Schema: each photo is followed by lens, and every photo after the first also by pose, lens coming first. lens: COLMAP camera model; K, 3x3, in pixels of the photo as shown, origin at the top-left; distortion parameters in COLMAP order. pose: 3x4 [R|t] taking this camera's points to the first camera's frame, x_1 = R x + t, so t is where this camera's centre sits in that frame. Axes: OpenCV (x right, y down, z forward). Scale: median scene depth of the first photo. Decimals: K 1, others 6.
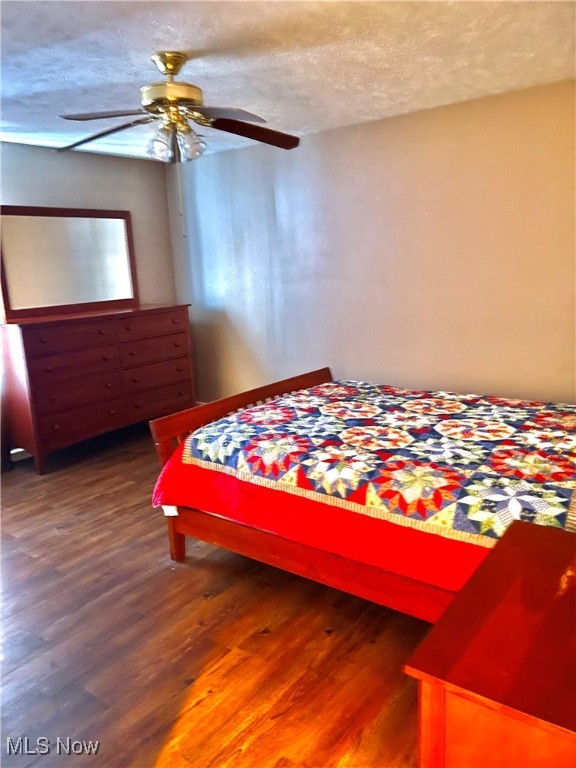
lens RADIAL K [[583.0, 0, 288.2], [0, 583.0, 378.0], [0, 0, 1]] dist [0.064370, -0.086258]
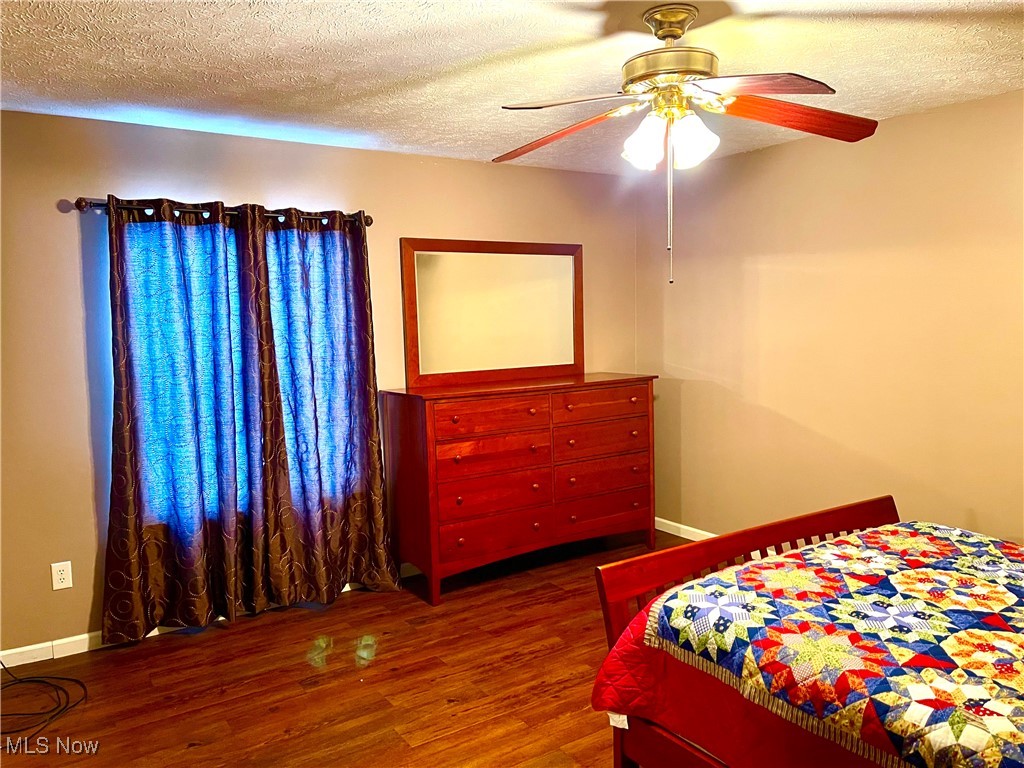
lens RADIAL K [[777.3, 0, 508.0], [0, 777.3, 387.1], [0, 0, 1]] dist [0.064370, -0.086258]
pose [[0.945723, 0.048211, -0.321378, -0.063654], [-0.078696, 0.993476, -0.082543, -0.042683], [0.315302, 0.103354, 0.943347, 0.152691]]
